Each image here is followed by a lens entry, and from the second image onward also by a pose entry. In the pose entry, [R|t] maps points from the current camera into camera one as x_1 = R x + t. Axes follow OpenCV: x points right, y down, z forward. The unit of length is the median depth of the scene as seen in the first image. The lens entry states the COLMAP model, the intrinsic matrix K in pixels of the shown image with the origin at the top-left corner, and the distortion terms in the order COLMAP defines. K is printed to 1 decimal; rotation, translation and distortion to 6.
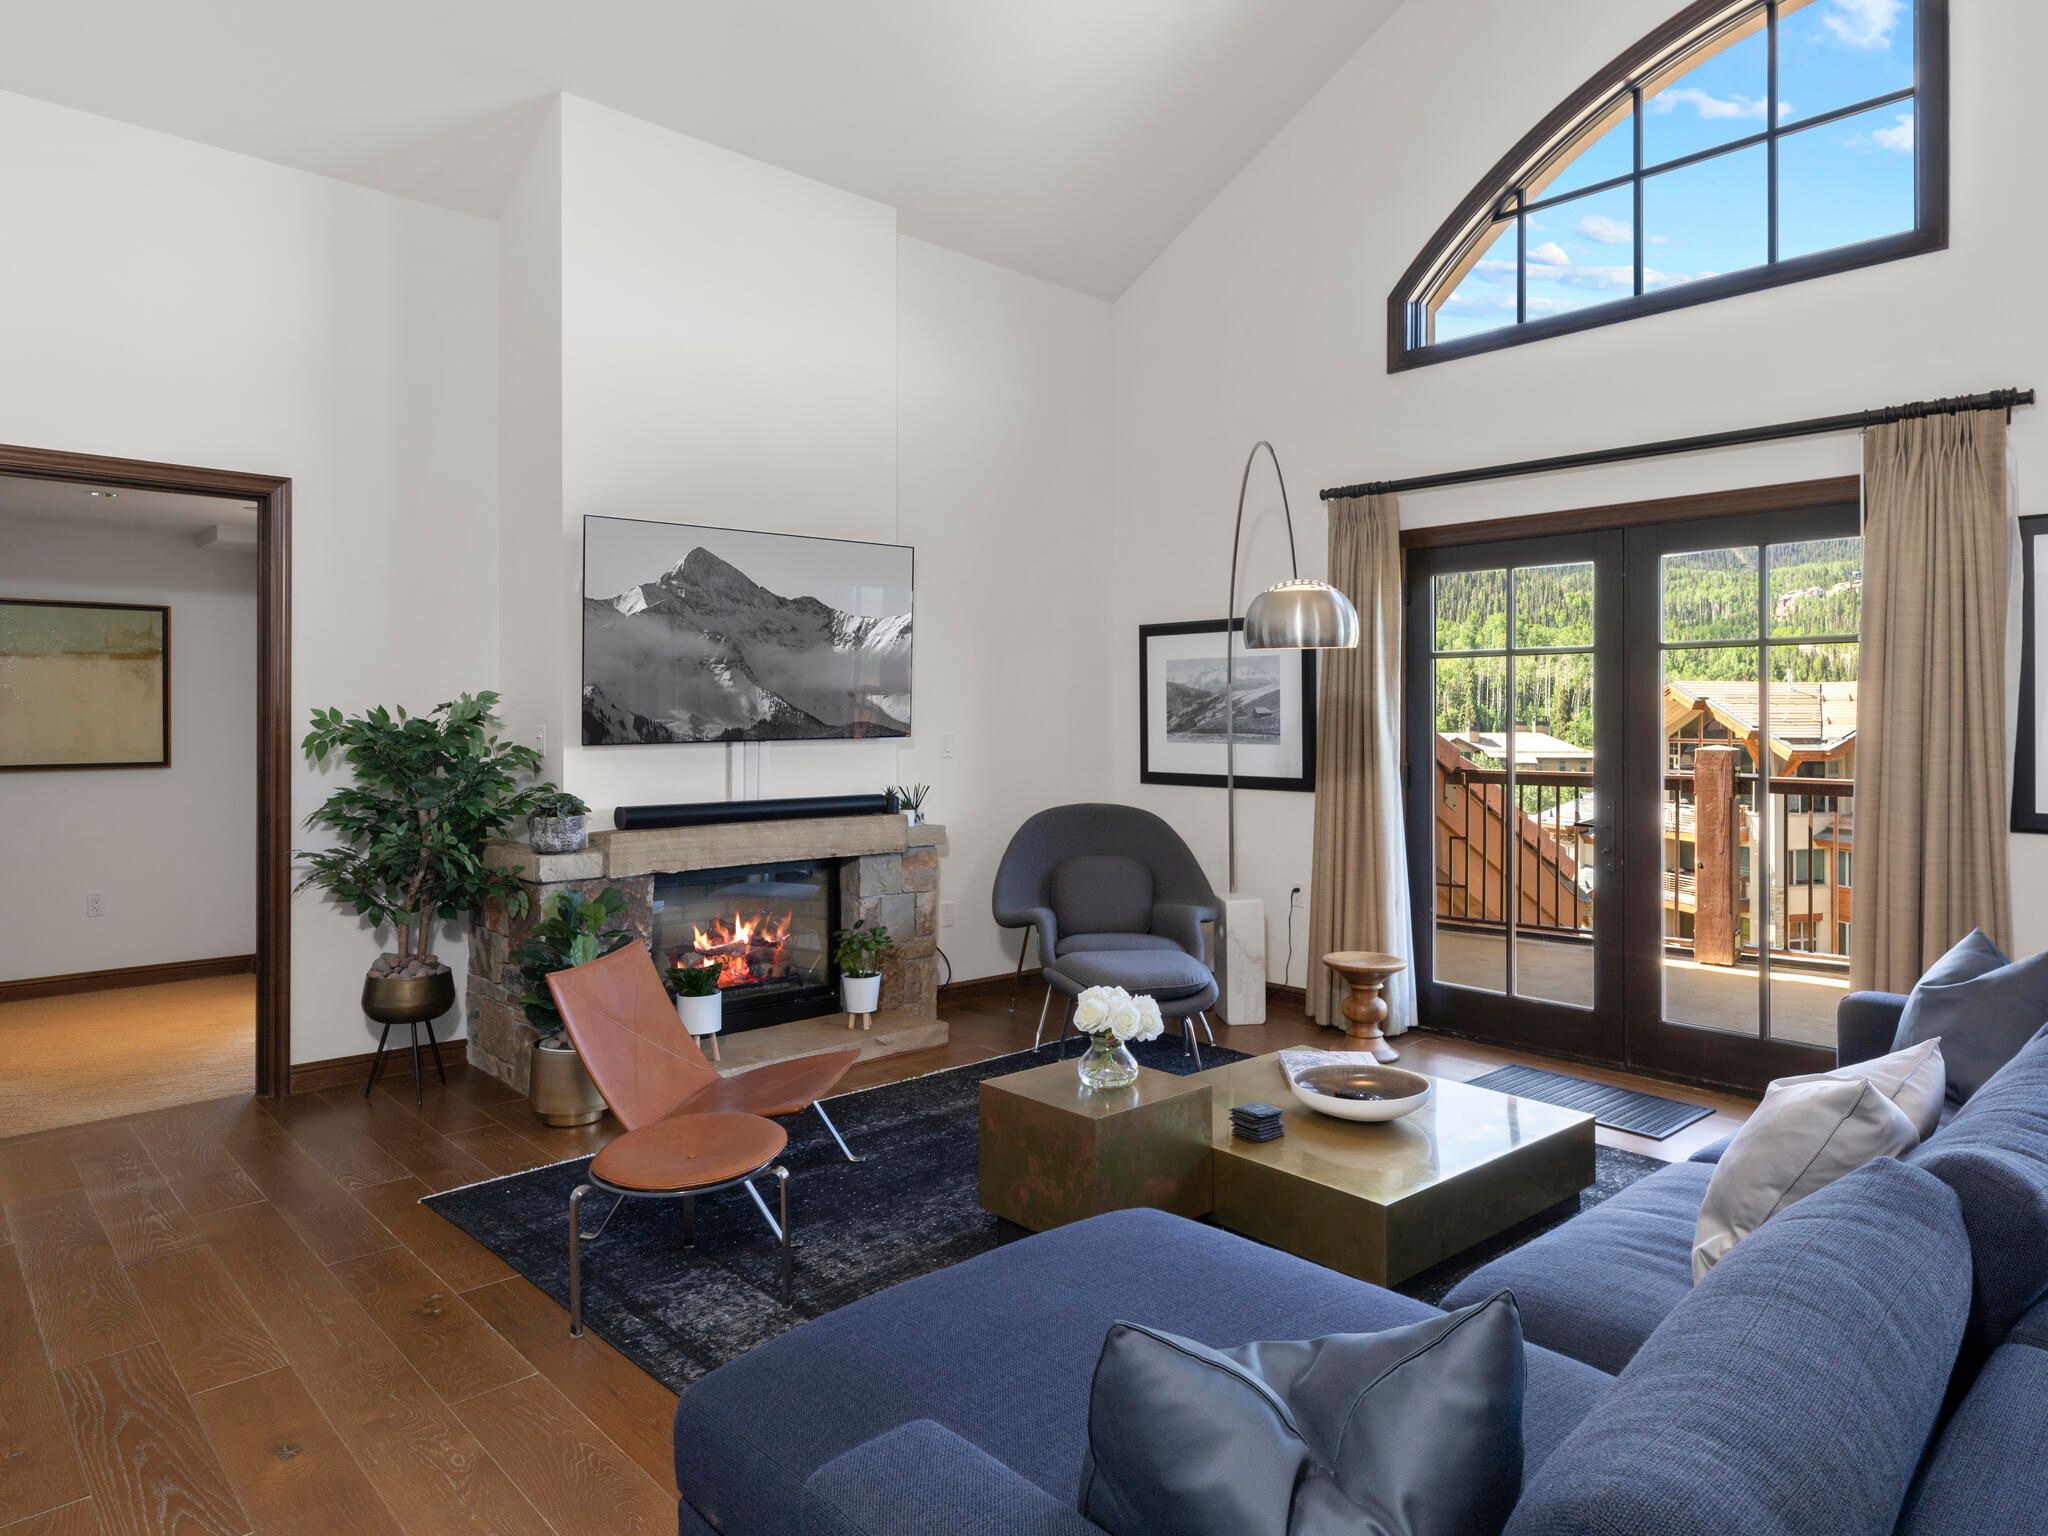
lens RADIAL K [[1251.1, 0, 1033.0], [0, 1251.1, 726.6], [0, 0, 1]] dist [-0.005913, 0.000718]
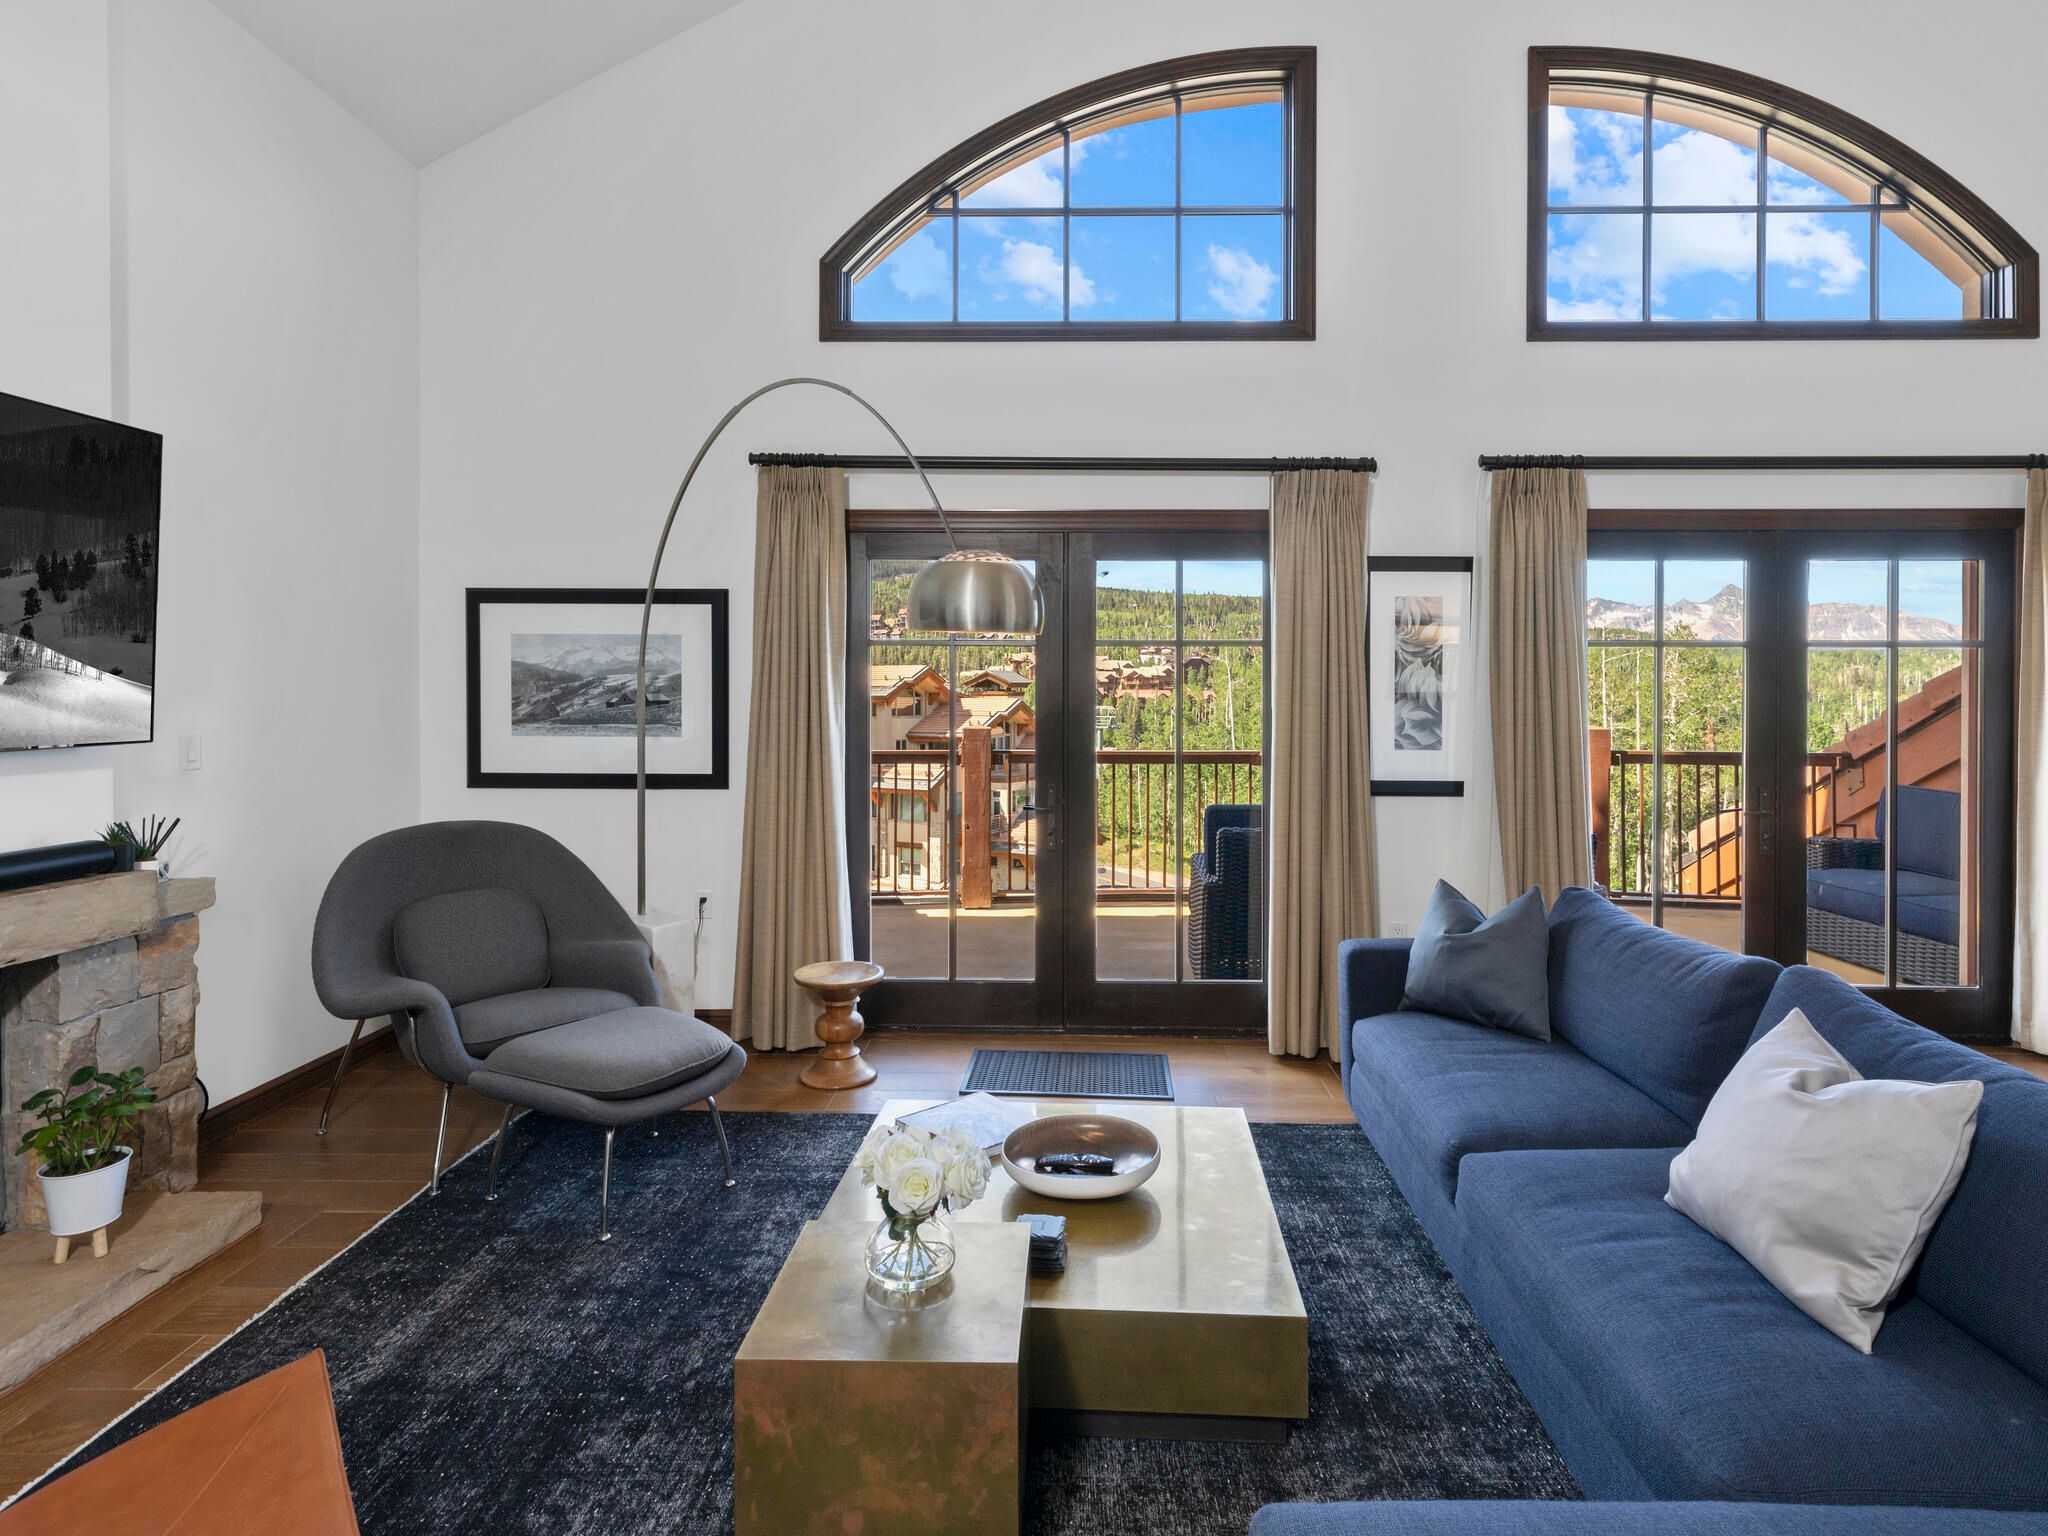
lens RADIAL K [[1023.9, 0, 1045.9], [0, 1023.9, 711.7], [0, 0, 1]] dist [-0.003836, -0.001130]
pose [[0.694110, -0.004377, 0.719856, -0.159056], [0.000311, 0.999983, 0.005780, -0.007952], [-0.719869, -0.003789, 0.694099, 0.353610]]
